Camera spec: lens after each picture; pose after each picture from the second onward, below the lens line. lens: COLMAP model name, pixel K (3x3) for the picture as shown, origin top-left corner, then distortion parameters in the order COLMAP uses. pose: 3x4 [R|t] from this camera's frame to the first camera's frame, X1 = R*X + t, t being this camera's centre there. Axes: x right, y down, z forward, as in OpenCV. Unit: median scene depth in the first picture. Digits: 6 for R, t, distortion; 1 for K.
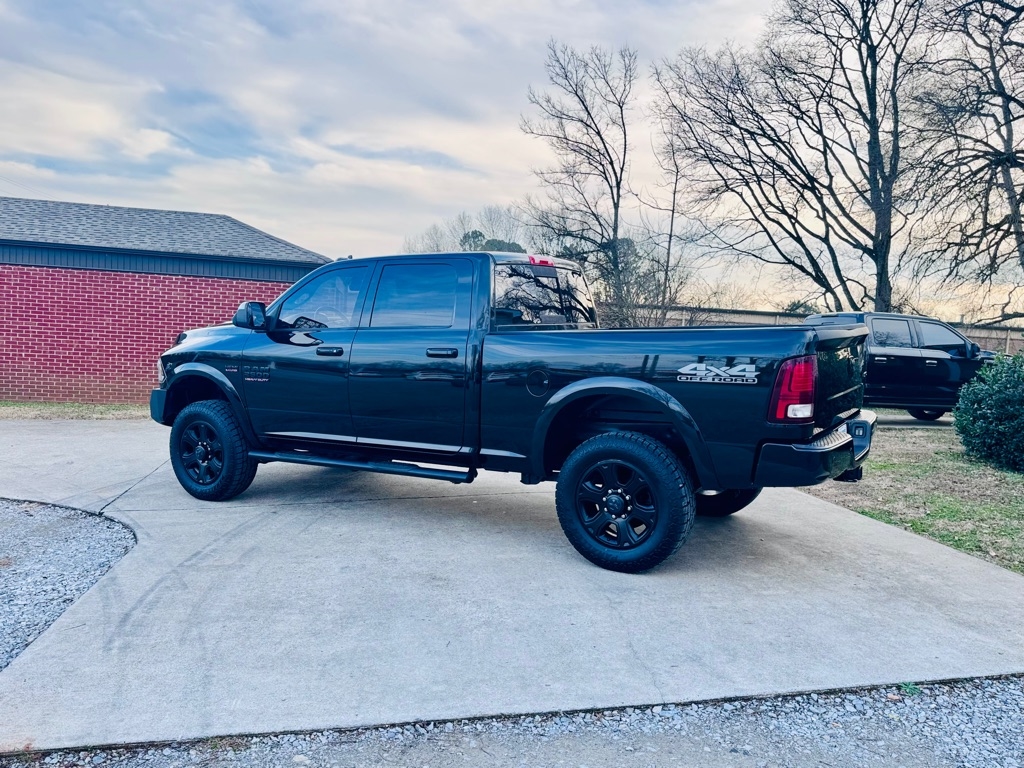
lens RADIAL K [[803.3, 0, 513.1], [0, 803.3, 393.5], [0, 0, 1]] dist [0.075218, -0.109815]
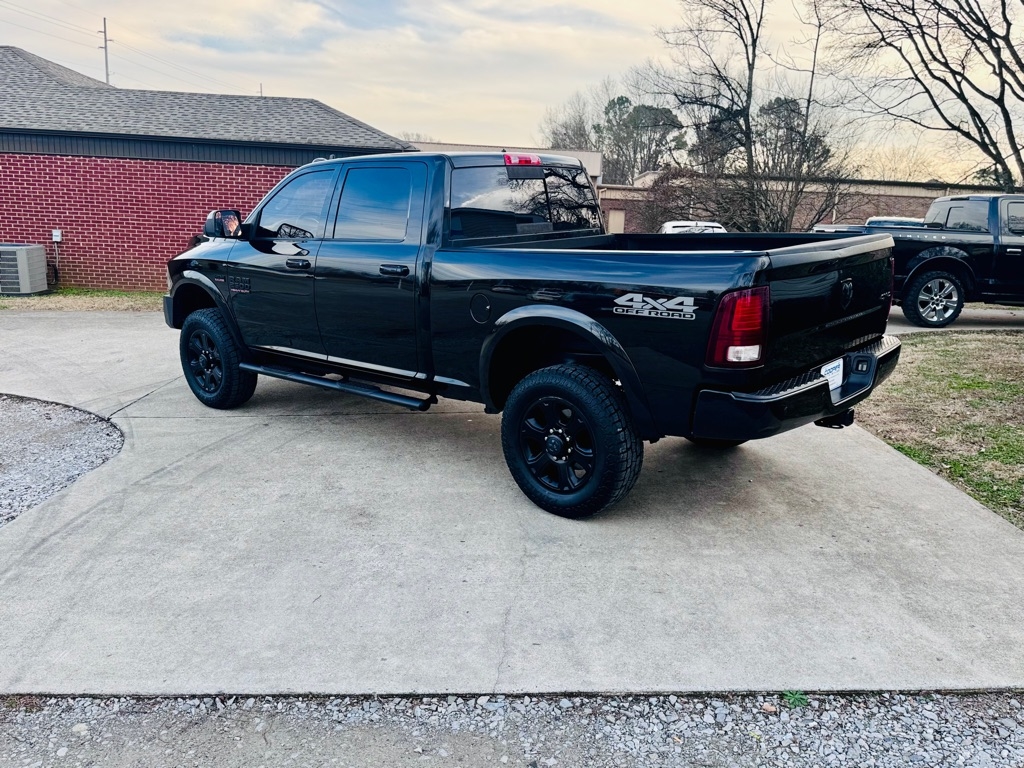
lens RADIAL K [[803.3, 0, 513.1], [0, 803.3, 393.5], [0, 0, 1]] dist [0.075218, -0.109815]
pose [[0.983861, 0.030917, -0.176244, 0.171335], [-0.004116, 0.988610, 0.150444, -0.040412], [0.178887, -0.147291, 0.972782, 0.084740]]
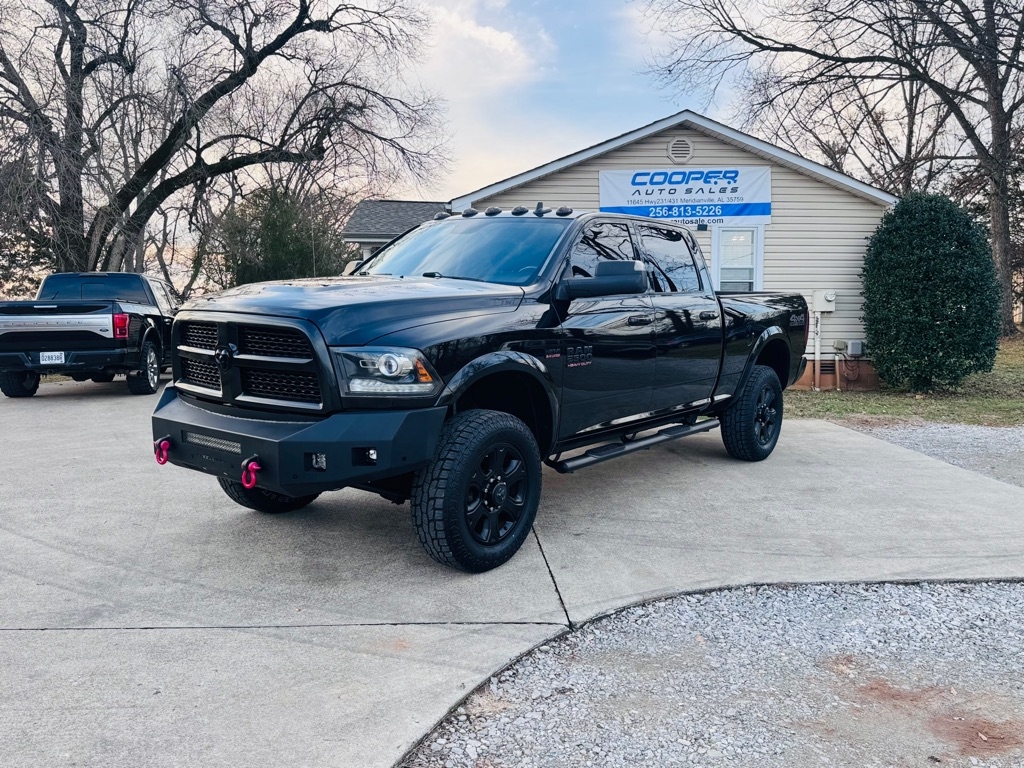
lens RADIAL K [[807.1, 0, 507.9], [0, 807.1, 380.2], [0, 0, 1]] dist [0.119016, -0.200695]
pose [[0.125939, -0.107546, 0.986191, -0.997921], [0.075452, 0.992265, 0.098573, -0.075503], [-0.989165, 0.061996, 0.133079, 0.908831]]
